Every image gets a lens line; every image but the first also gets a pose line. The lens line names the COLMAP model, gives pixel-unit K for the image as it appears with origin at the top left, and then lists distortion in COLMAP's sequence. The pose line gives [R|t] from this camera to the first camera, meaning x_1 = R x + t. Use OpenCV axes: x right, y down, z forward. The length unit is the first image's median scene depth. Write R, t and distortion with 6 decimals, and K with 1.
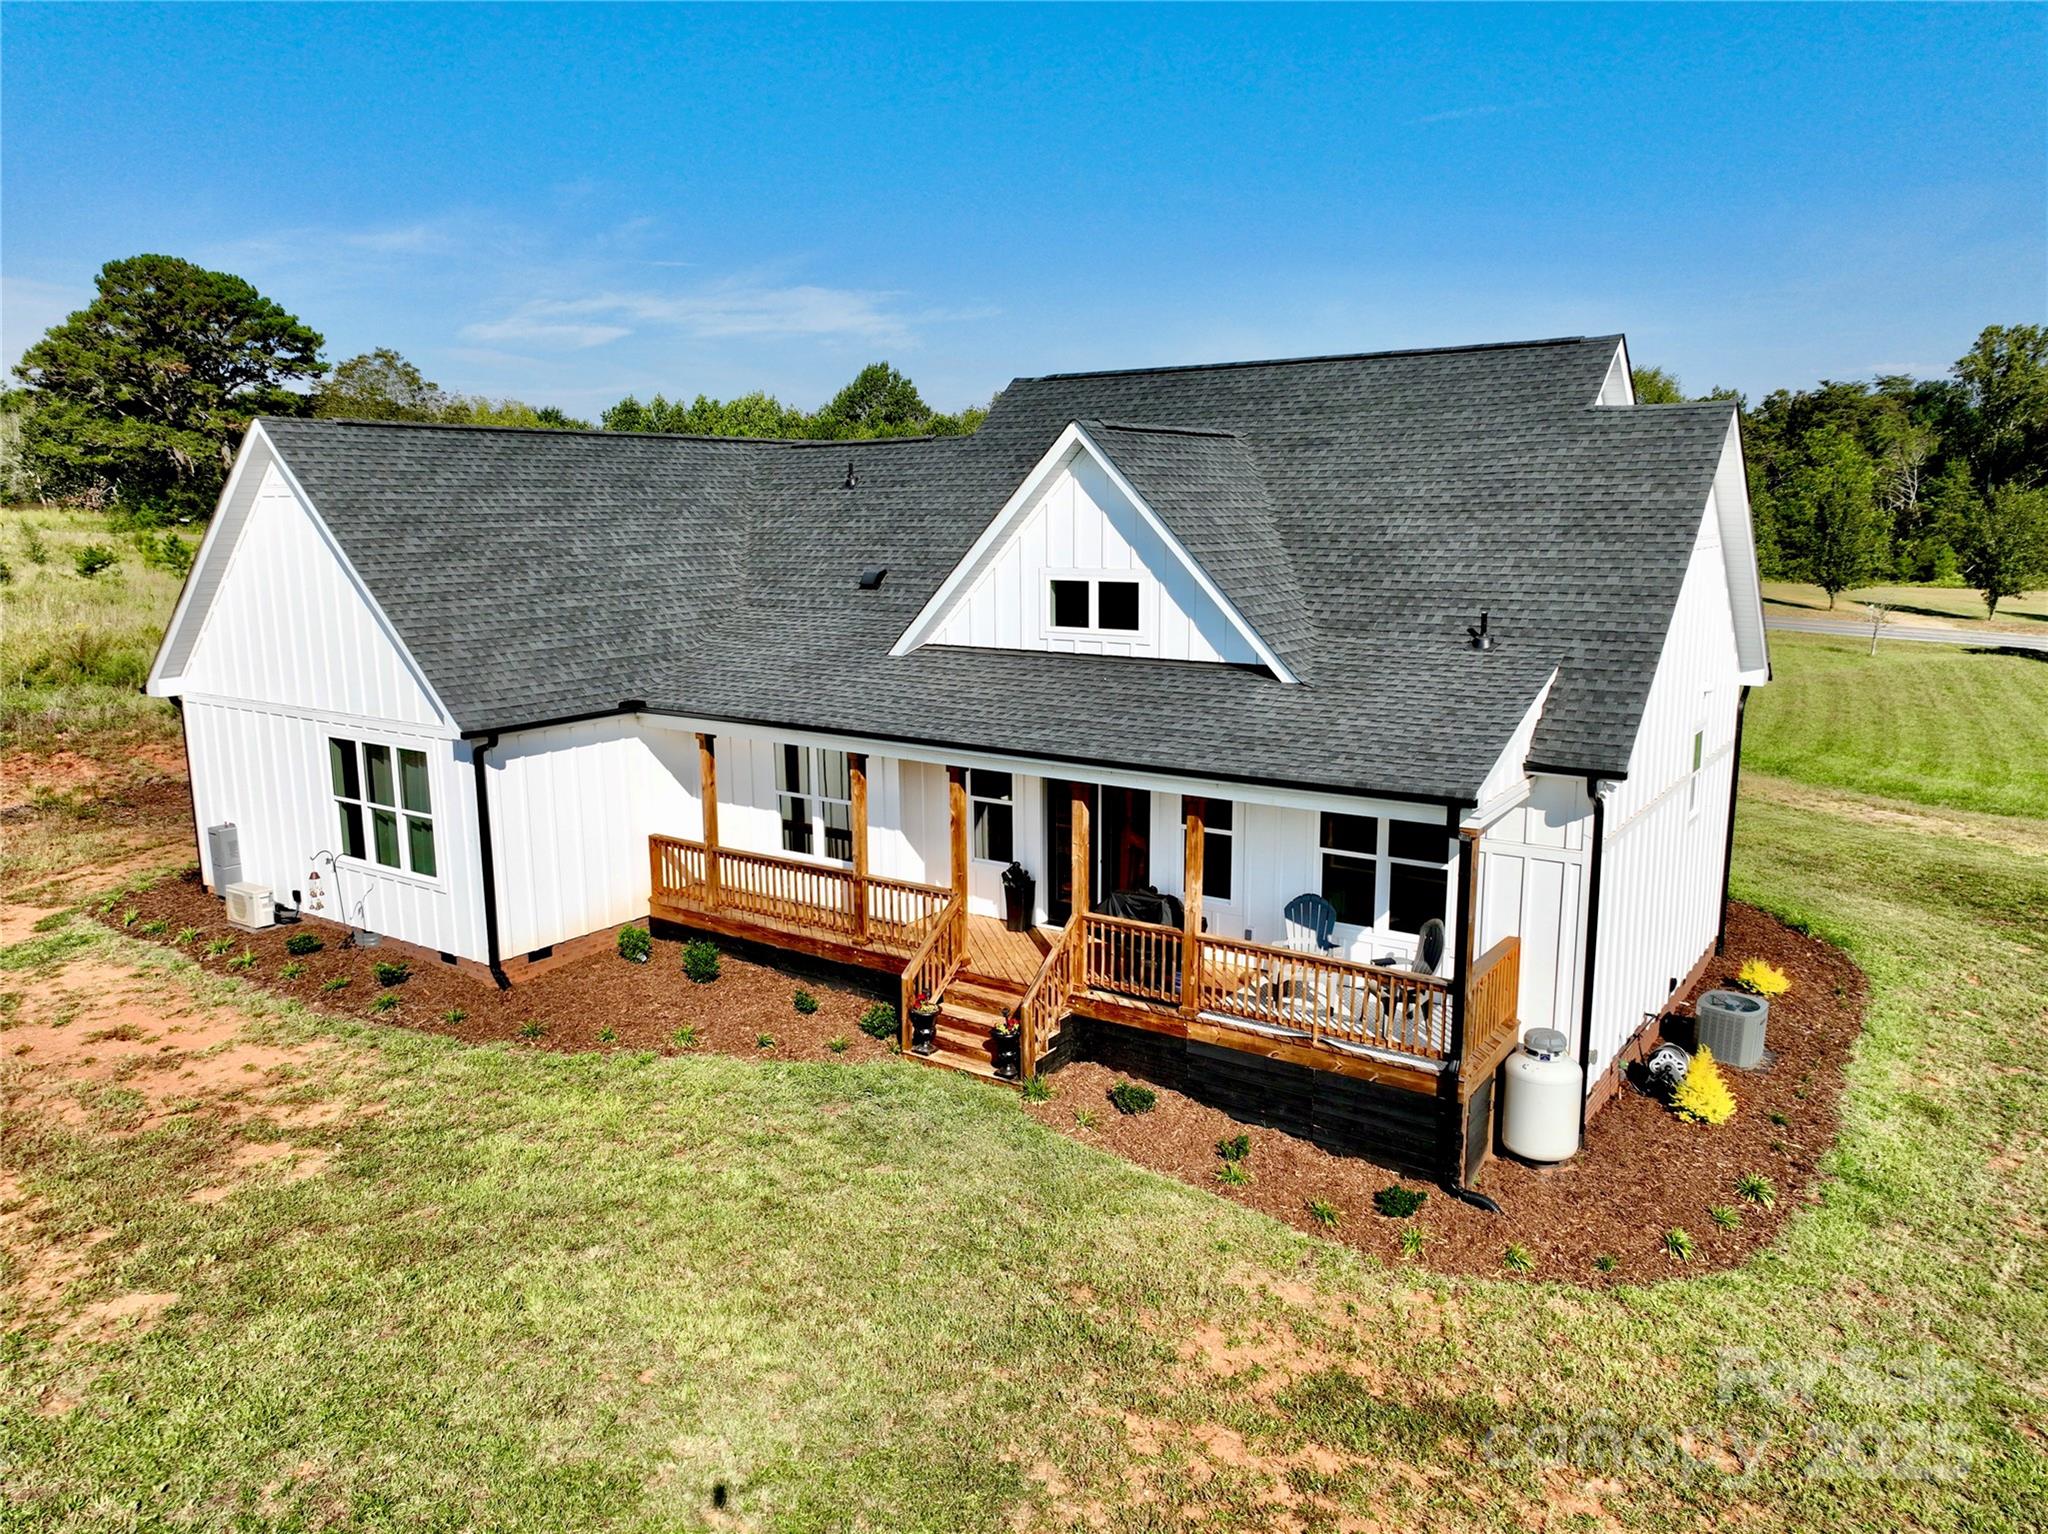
lens RADIAL K [[1426.7, 0, 1024.0], [0, 1426.7, 767.0], [0, 0, 1]] dist [0.028851, 0.000010]
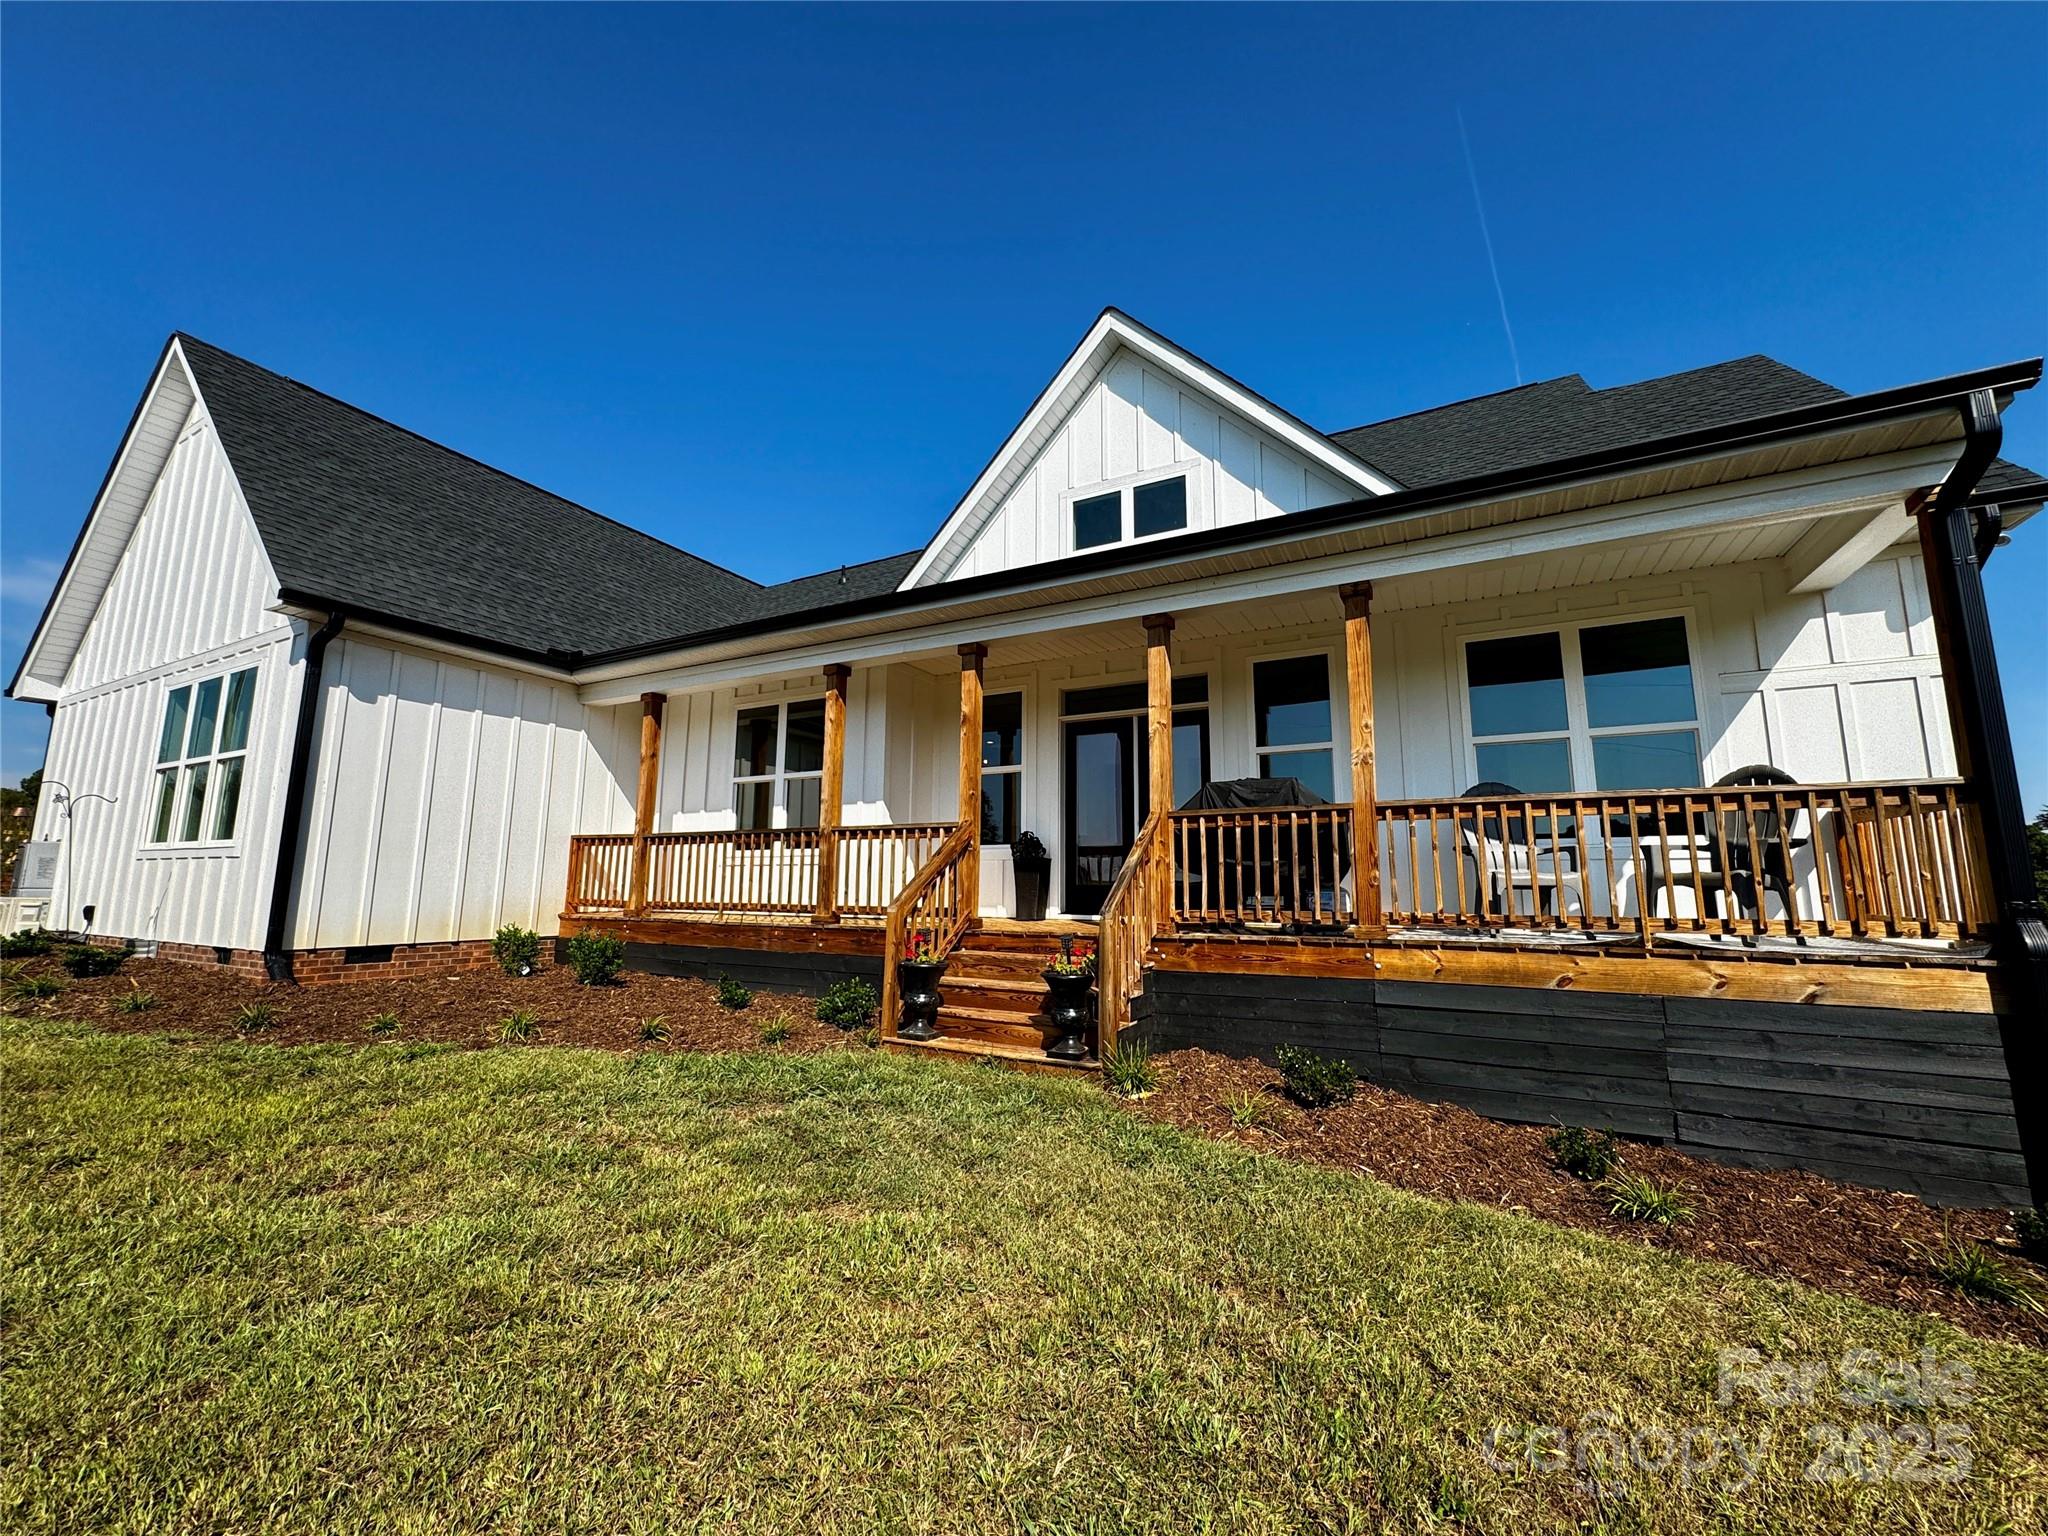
lens RADIAL K [[820.7, 0, 1023.8], [0, 820.7, 768.5], [0, 0, 1]] dist [-0.002058, 0.000377]
pose [[0.993719, 0.031173, 0.107478, -0.065751], [0.004908, 0.947353, -0.320152, 0.201302], [-0.111800, 0.318669, 0.941250, 0.624016]]
